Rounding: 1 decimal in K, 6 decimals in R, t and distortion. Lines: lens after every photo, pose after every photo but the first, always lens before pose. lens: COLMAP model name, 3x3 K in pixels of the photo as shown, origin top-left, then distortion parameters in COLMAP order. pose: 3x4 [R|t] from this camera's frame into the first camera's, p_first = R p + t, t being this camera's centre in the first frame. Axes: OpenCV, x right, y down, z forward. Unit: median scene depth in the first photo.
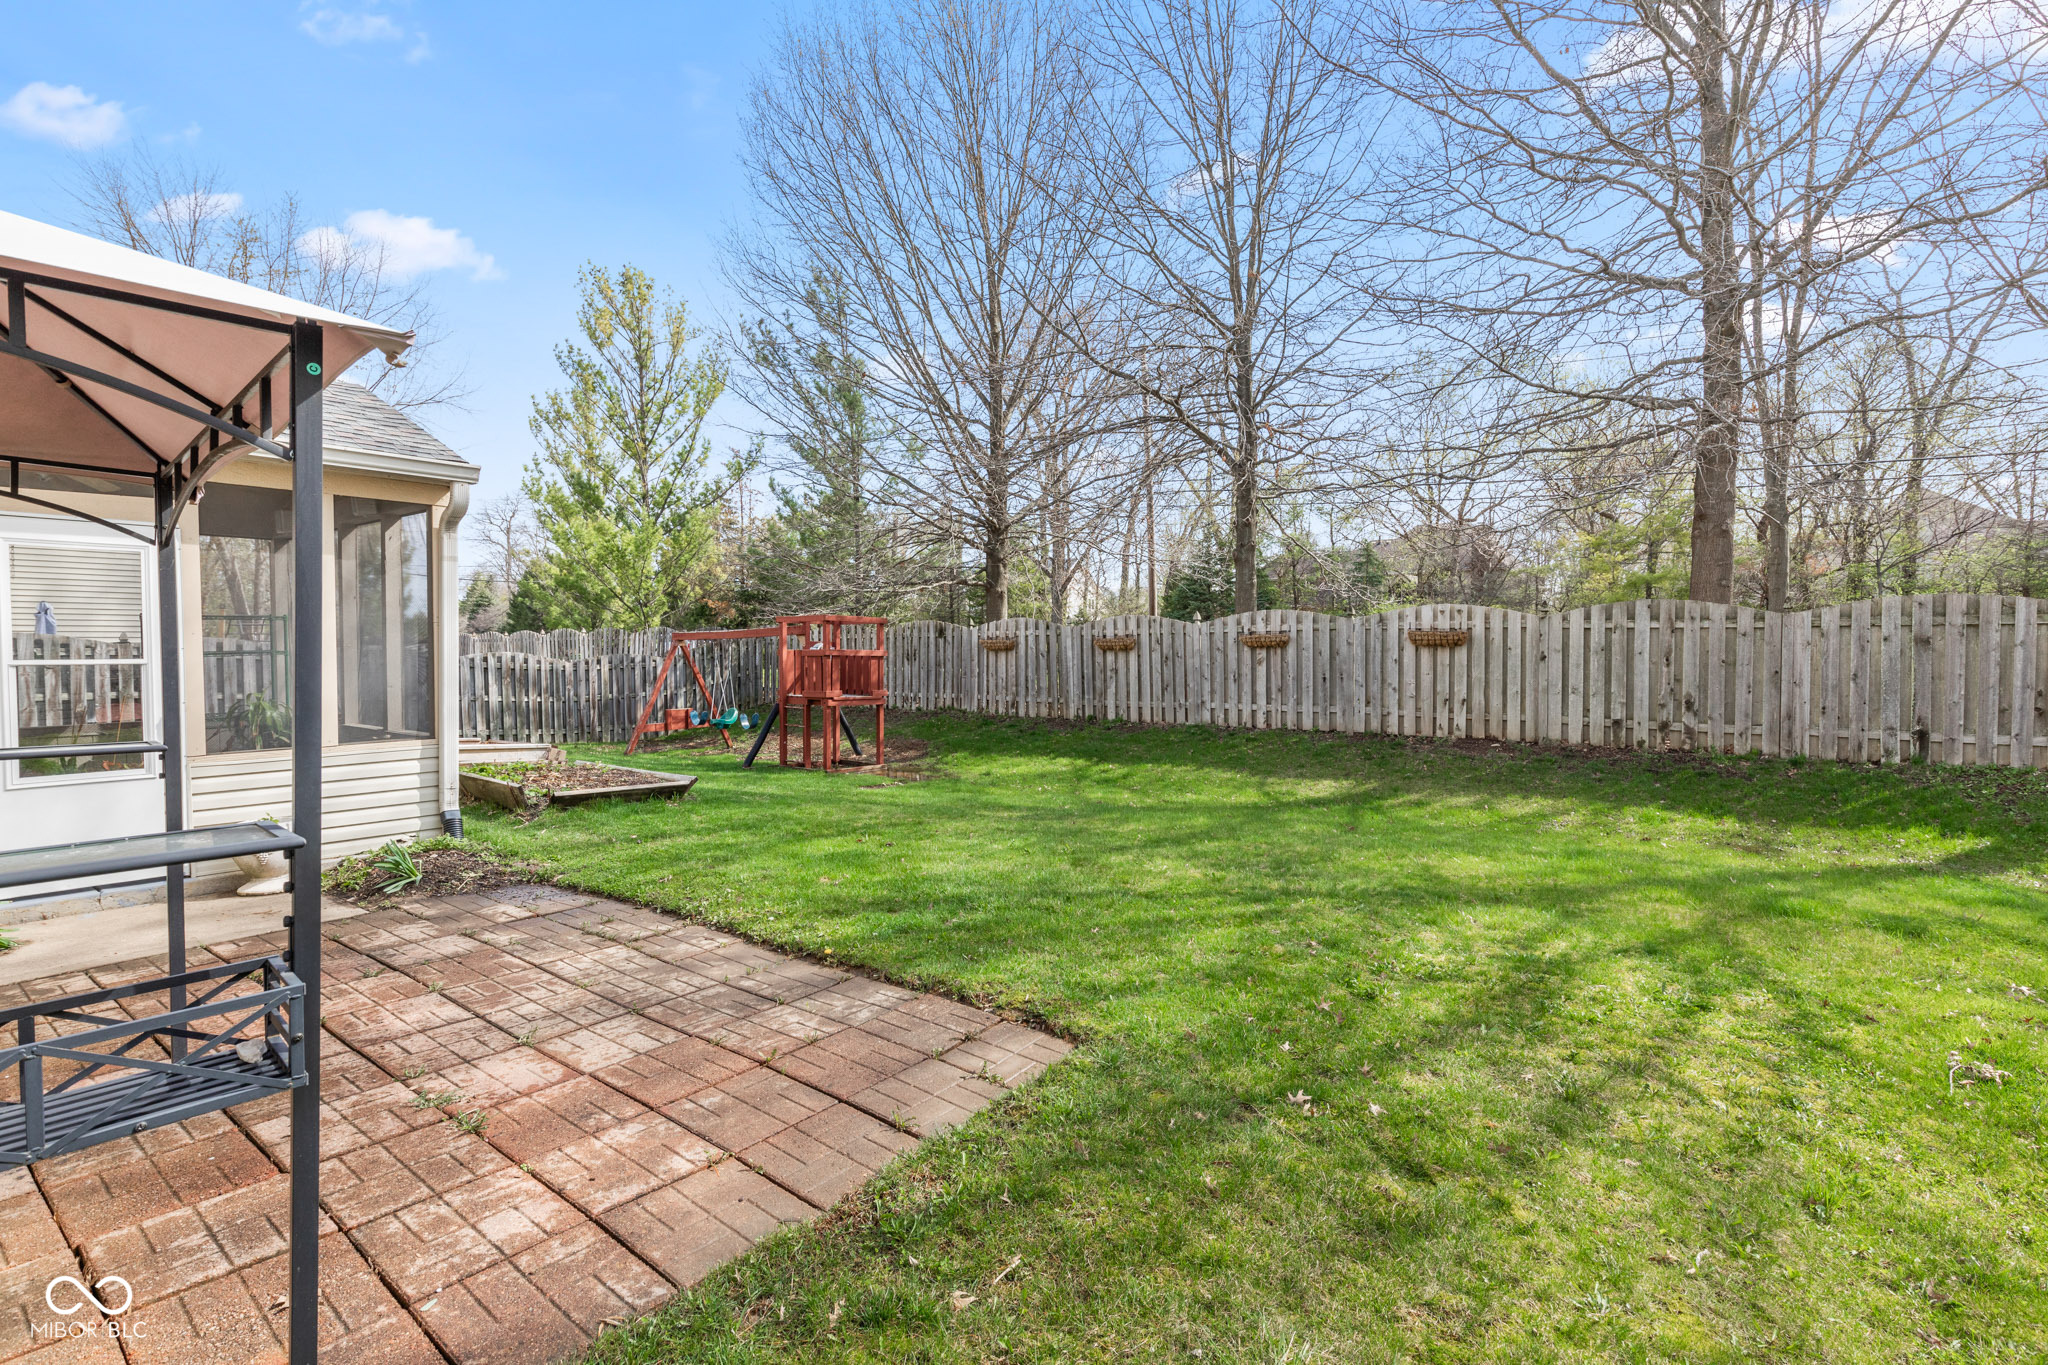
lens RADIAL K [[950.4, 0, 1028.3], [0, 950.4, 662.9], [0, 0, 1]] dist [0.001417, 0.000204]
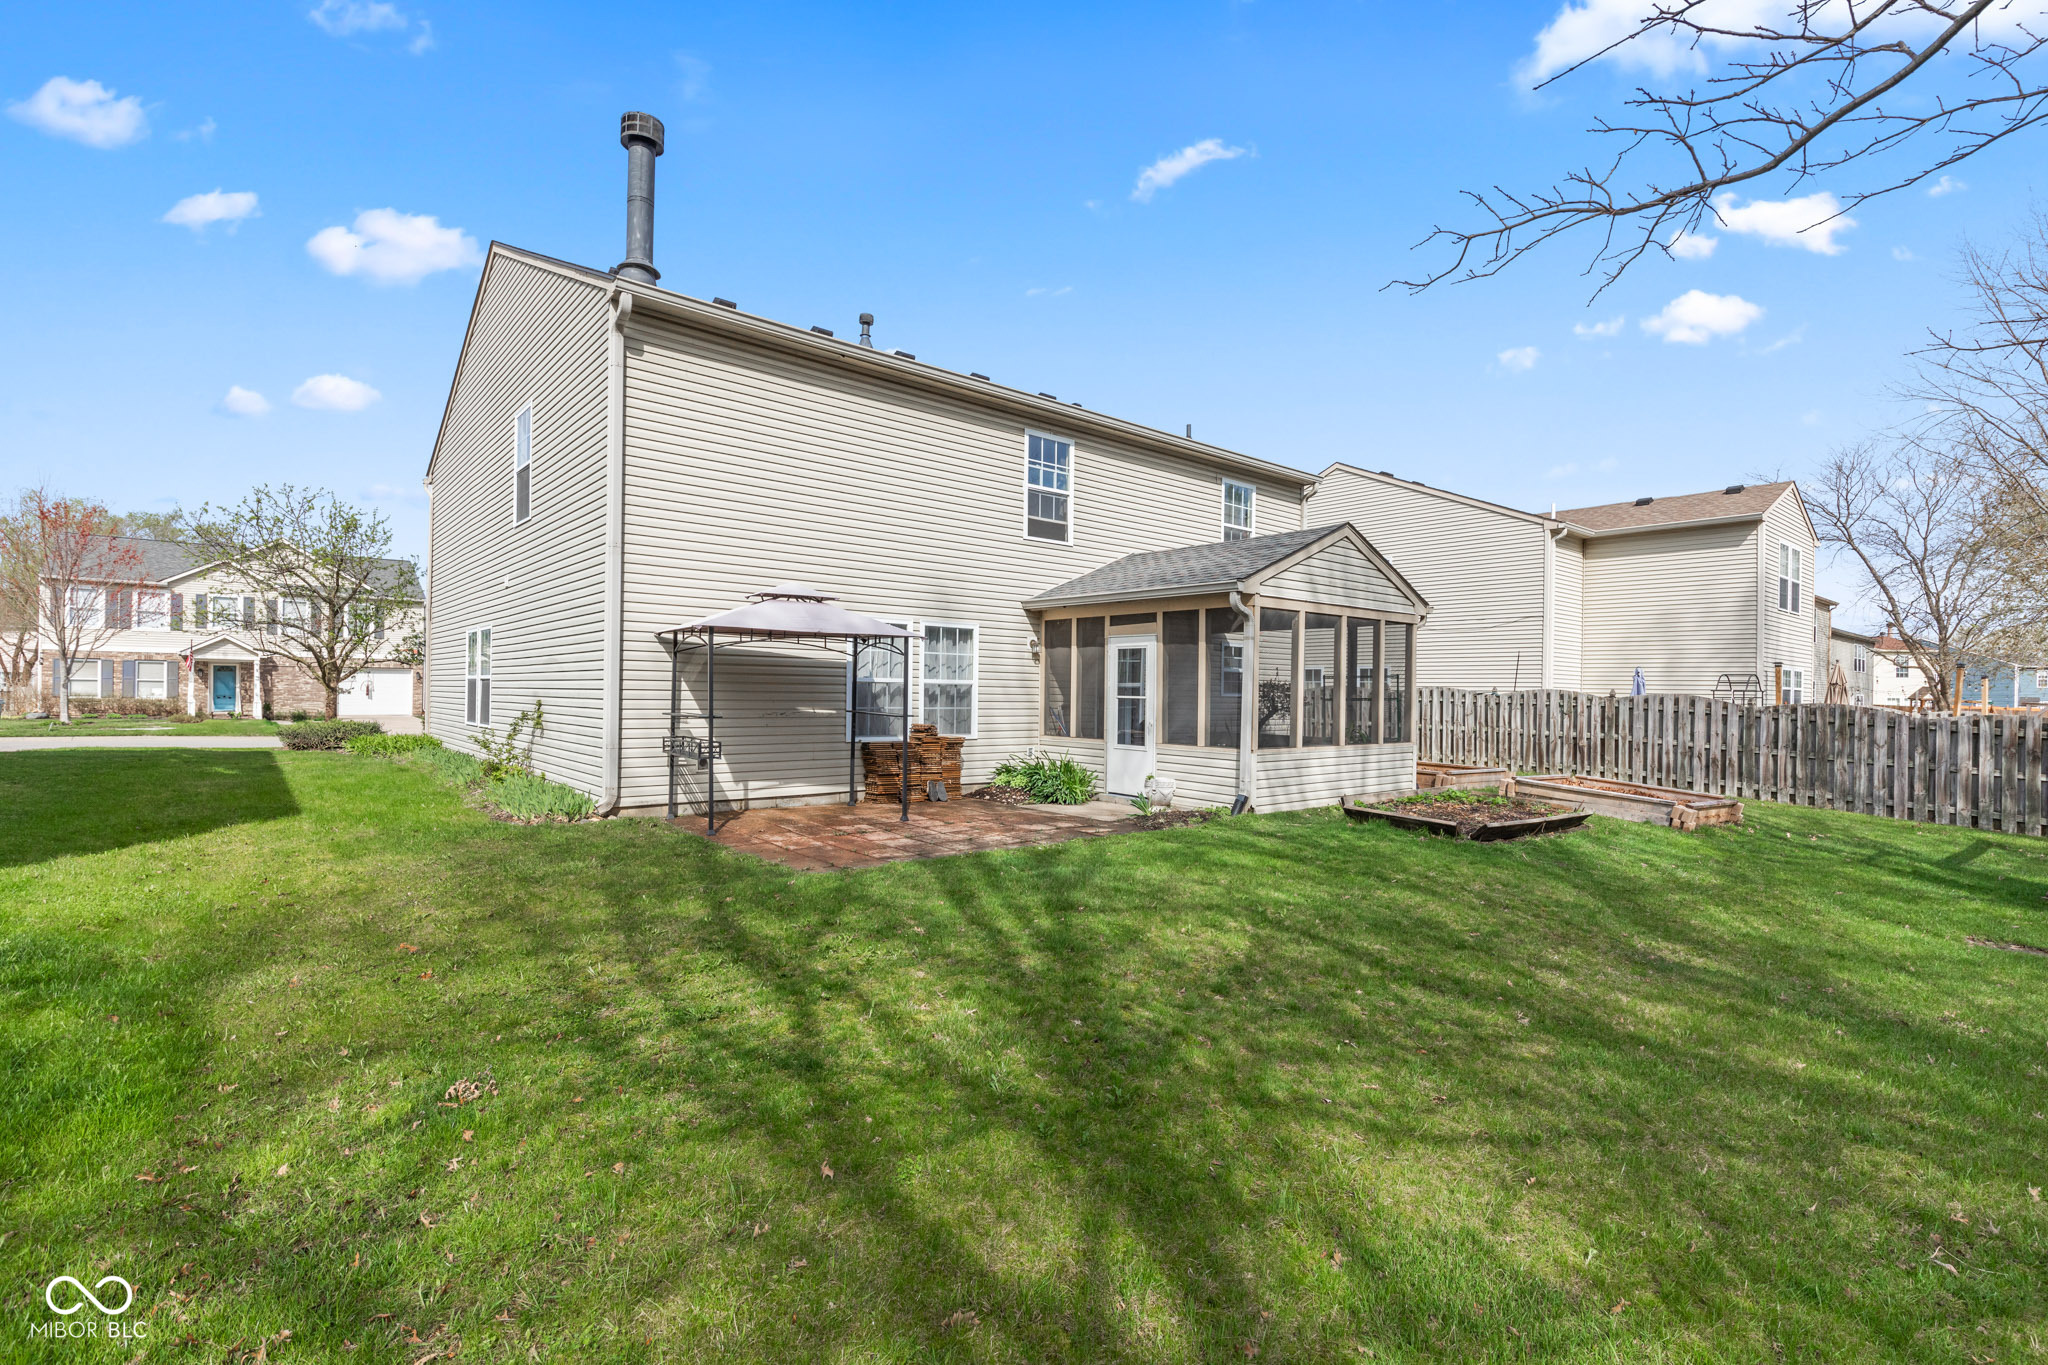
lens RADIAL K [[945.8, 0, 1027.1], [0, 945.8, 686.6], [0, 0, 1]] dist [-0.003707, -0.000170]
pose [[-0.208001, -0.001912, -0.978127, 1.612846], [-0.040495, 0.999158, 0.006658, -0.036252], [0.977290, 0.040994, -0.207903, 1.524875]]
